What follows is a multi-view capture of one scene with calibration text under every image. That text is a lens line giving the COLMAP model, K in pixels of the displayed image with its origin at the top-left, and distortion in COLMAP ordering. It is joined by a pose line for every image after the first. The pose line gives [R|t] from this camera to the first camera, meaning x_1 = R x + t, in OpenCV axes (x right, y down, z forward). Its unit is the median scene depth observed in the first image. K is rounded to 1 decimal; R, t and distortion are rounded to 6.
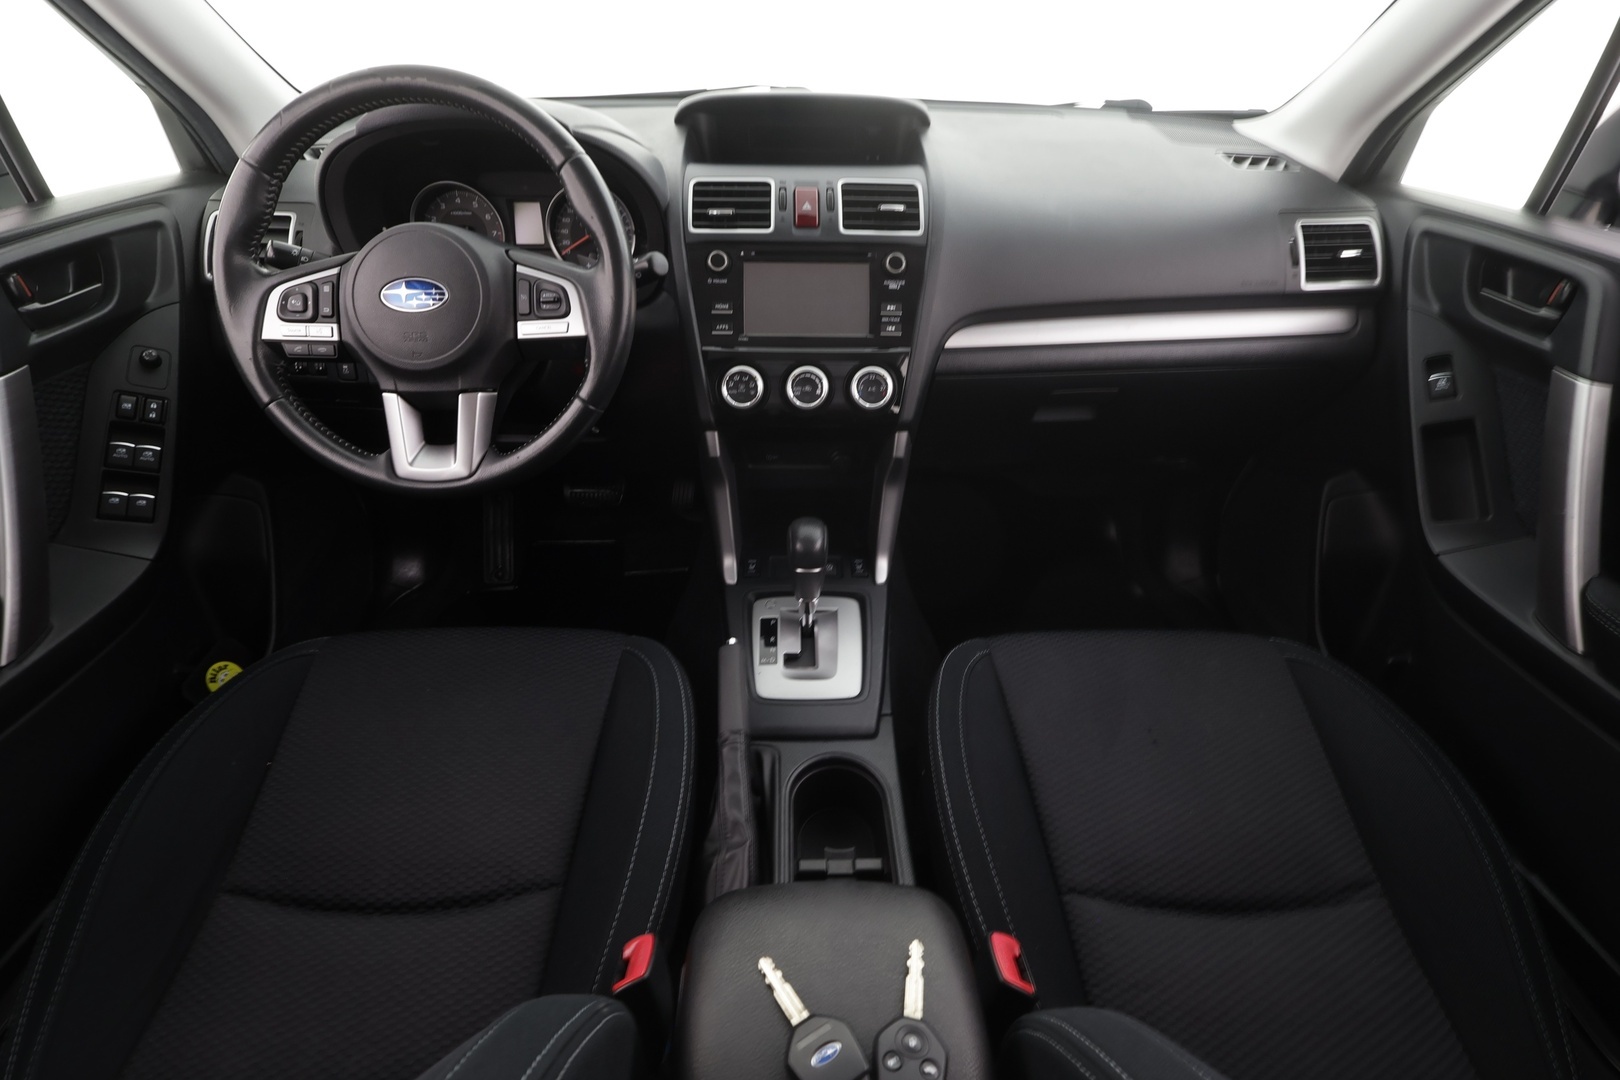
lens RADIAL K [[745.1, 0, 811.7], [0, 745.1, 545.5], [0, 0, 1]] dist [-0.001707, -0.000229]
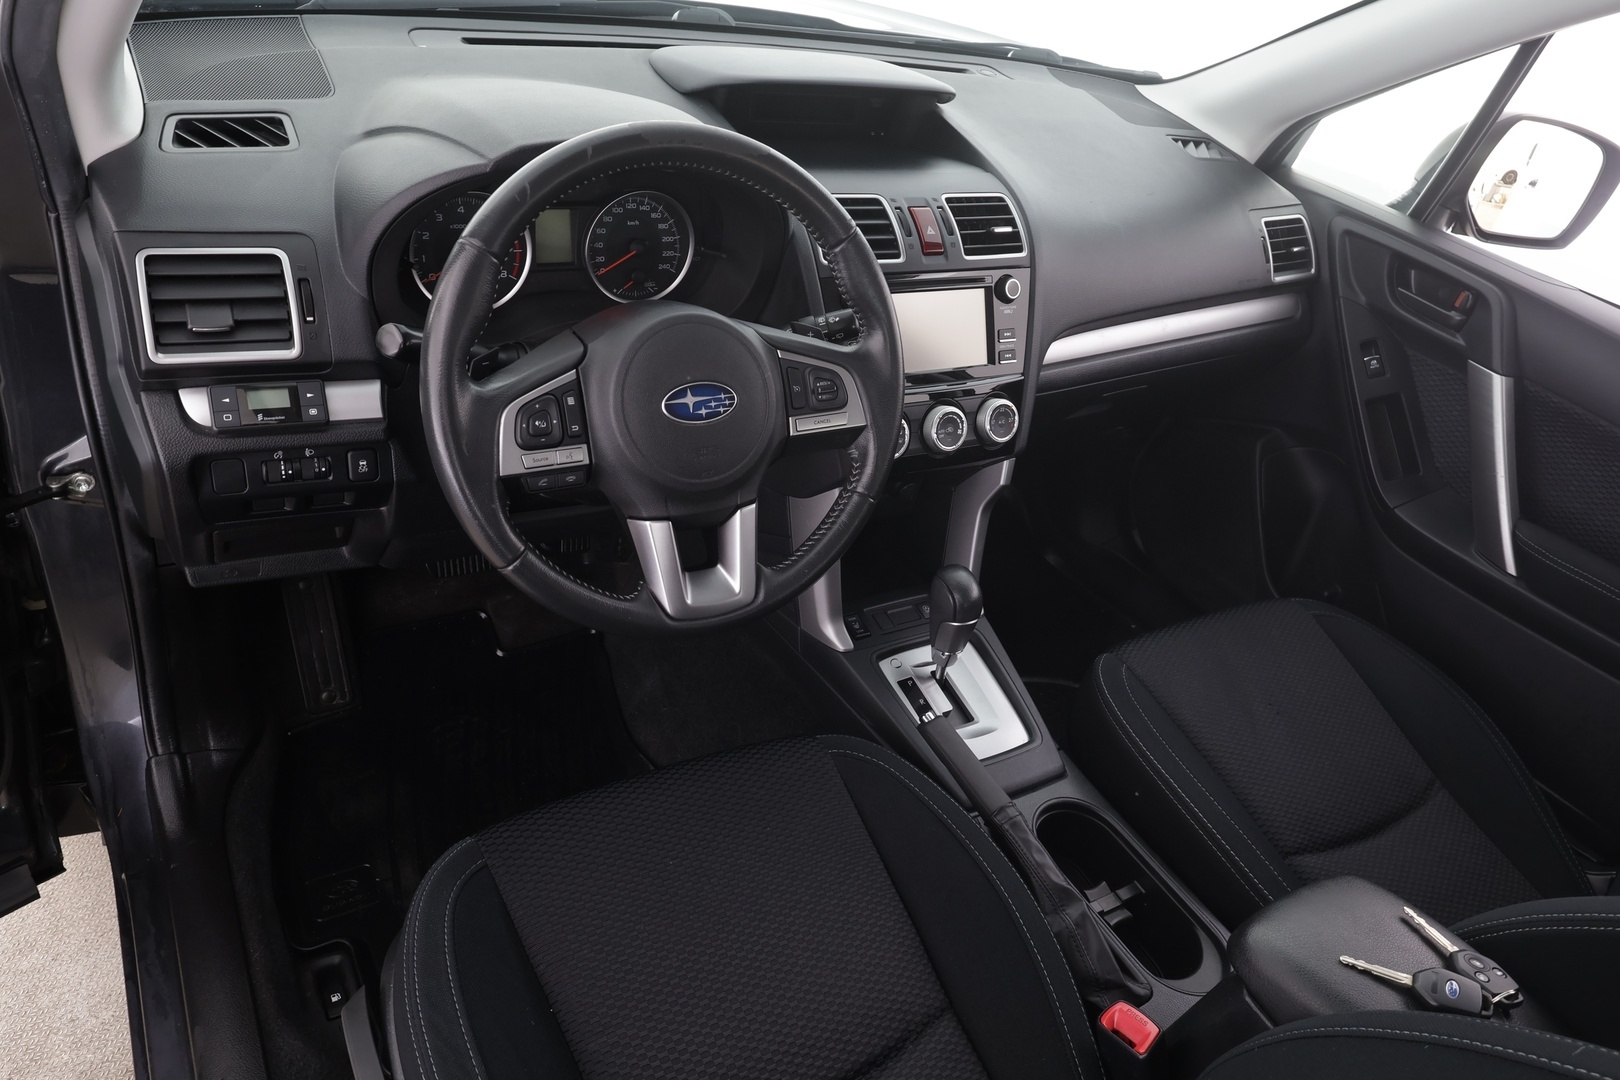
lens RADIAL K [[1073.6, 0, 810.7], [0, 1073.6, 547.9], [0, 0, 1]] dist [-0.000885, -0.003495]
pose [[0.867733, -0.165314, 0.468734, -0.811019], [0.134466, 0.985979, 0.098810, -0.222952], [-0.478496, -0.022712, 0.877796, -0.087429]]
